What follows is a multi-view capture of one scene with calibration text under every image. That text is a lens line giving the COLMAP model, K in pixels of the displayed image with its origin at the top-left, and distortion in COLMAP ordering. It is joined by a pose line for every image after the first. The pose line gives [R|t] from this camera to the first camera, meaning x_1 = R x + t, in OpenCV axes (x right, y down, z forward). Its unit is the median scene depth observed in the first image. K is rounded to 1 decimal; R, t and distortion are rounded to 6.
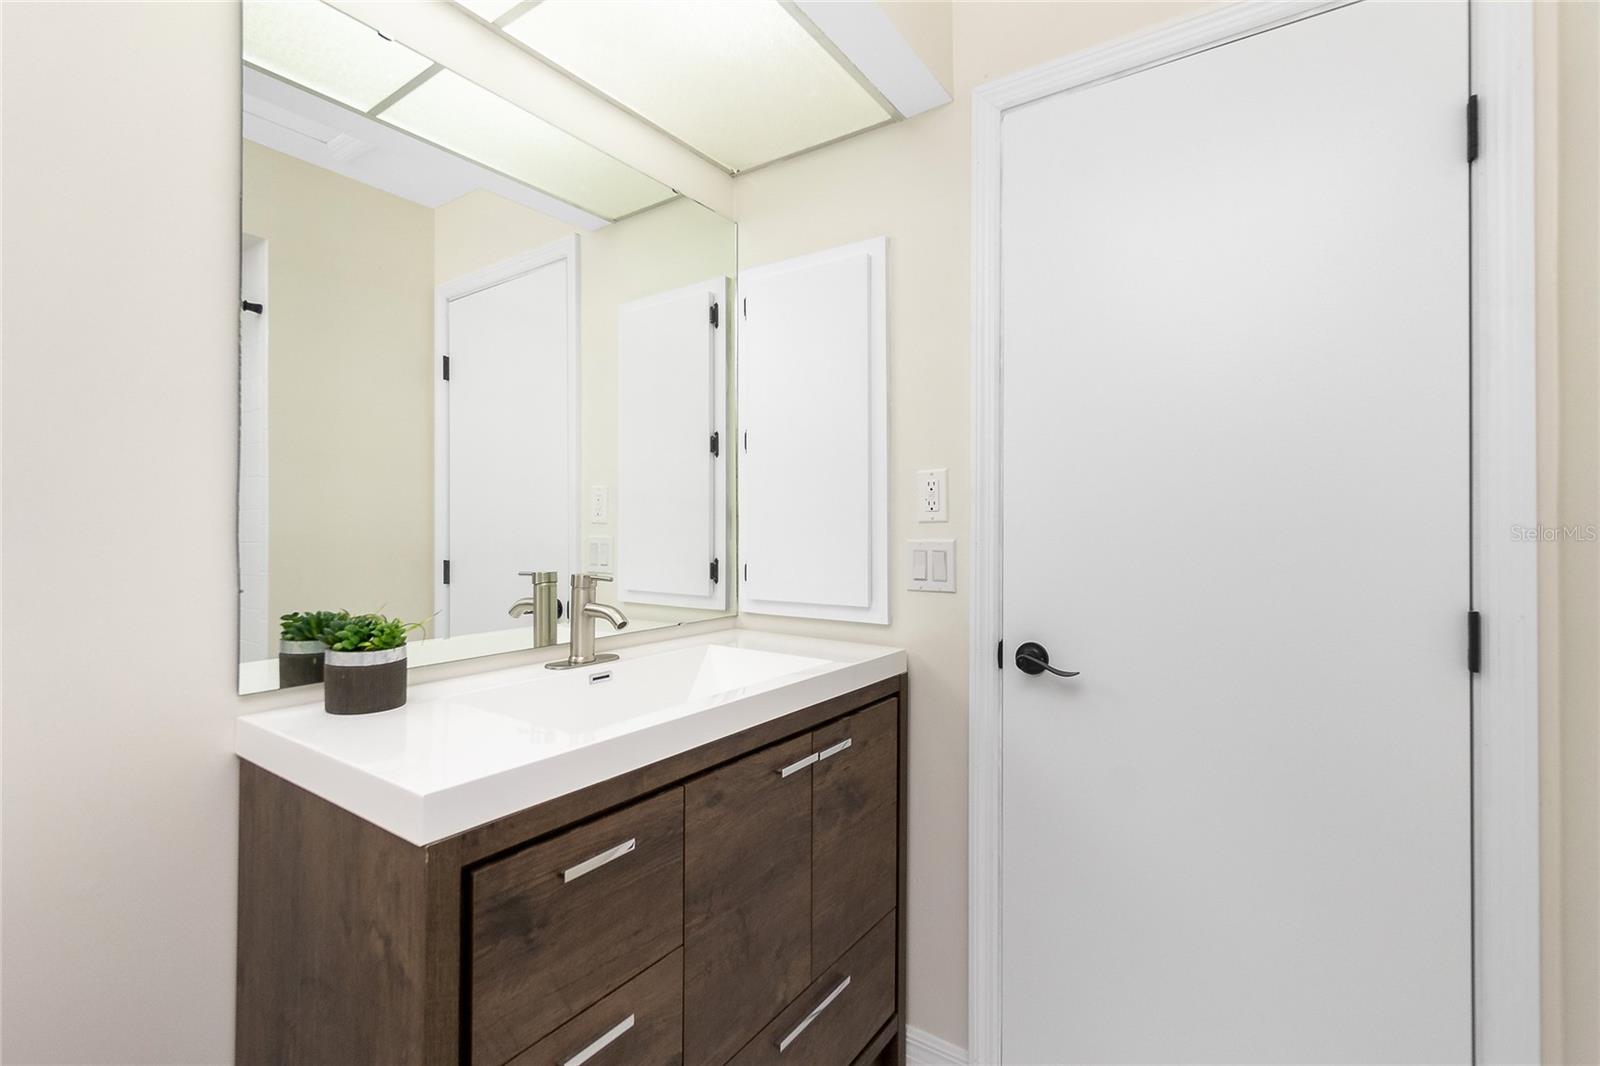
lens RADIAL K [[707.5, 0, 793.1], [0, 707.5, 528.0], [0, 0, 1]] dist [-0.004335, 0.002710]
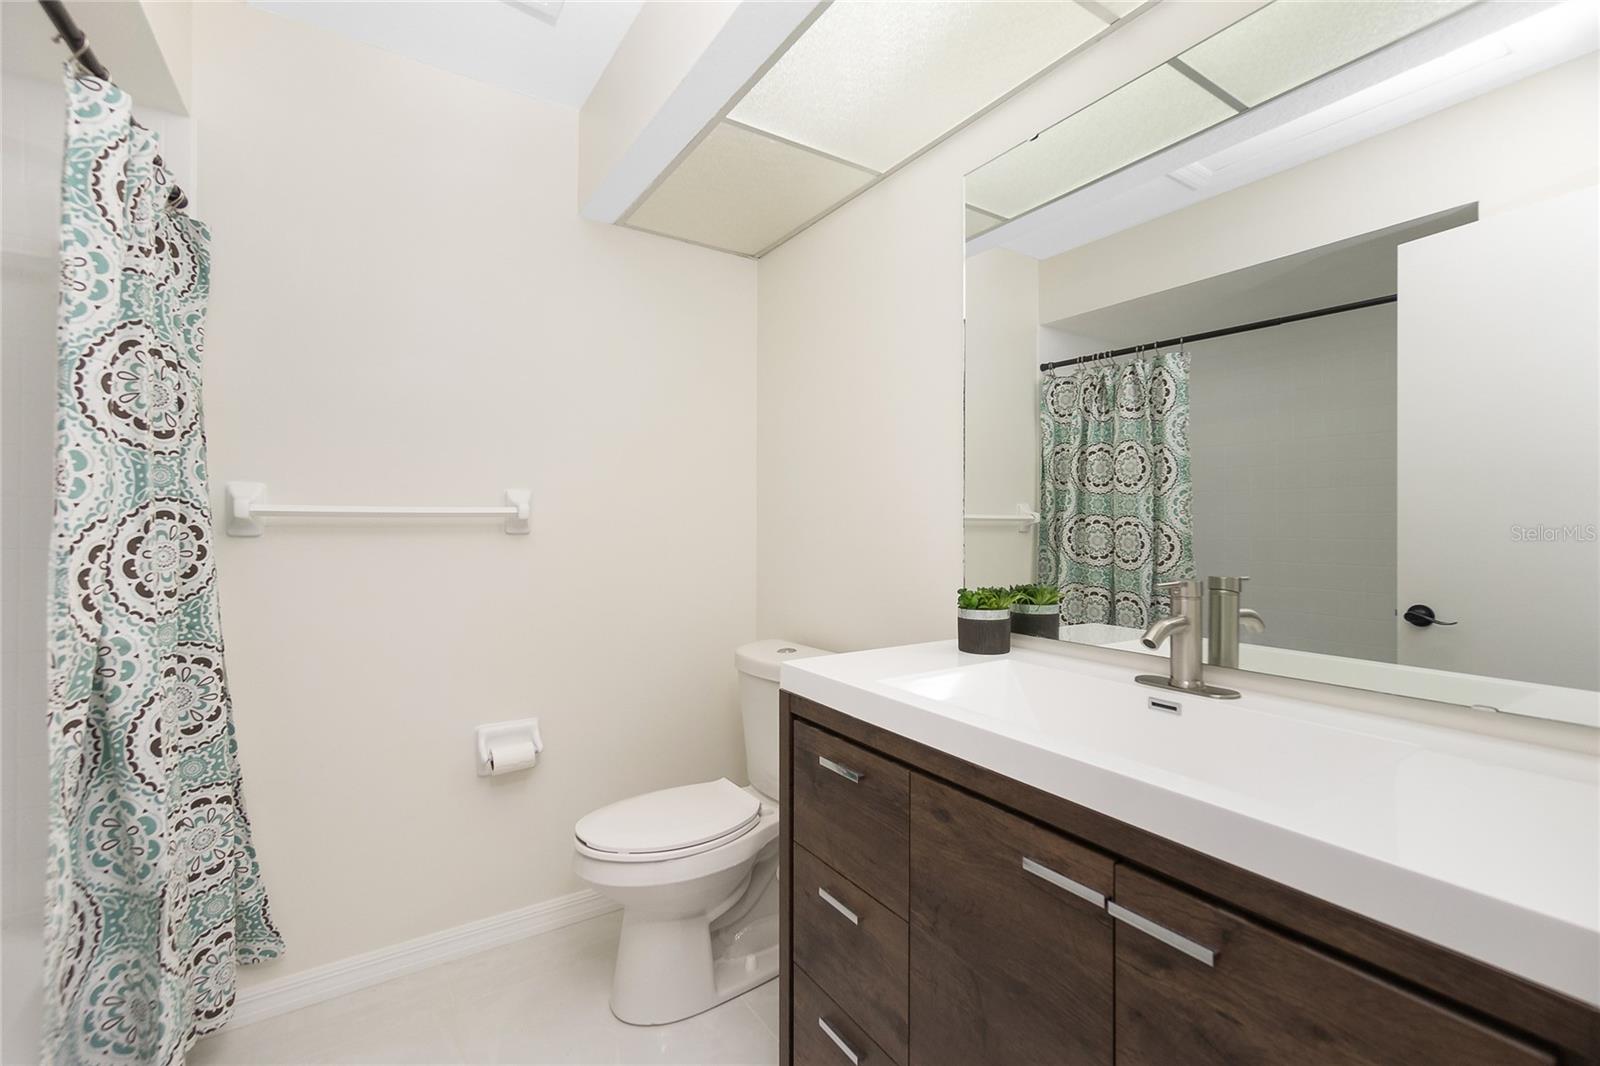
lens RADIAL K [[707.5, 0, 796.9], [0, 707.5, 525.6], [0, 0, 1]] dist [-0.004335, 0.002710]
pose [[-0.373854, 0.002769, -0.927483, 0.834063], [-0.003685, 0.999983, 0.004470, 0.000062], [0.927480, 0.005089, -0.373837, 1.185270]]
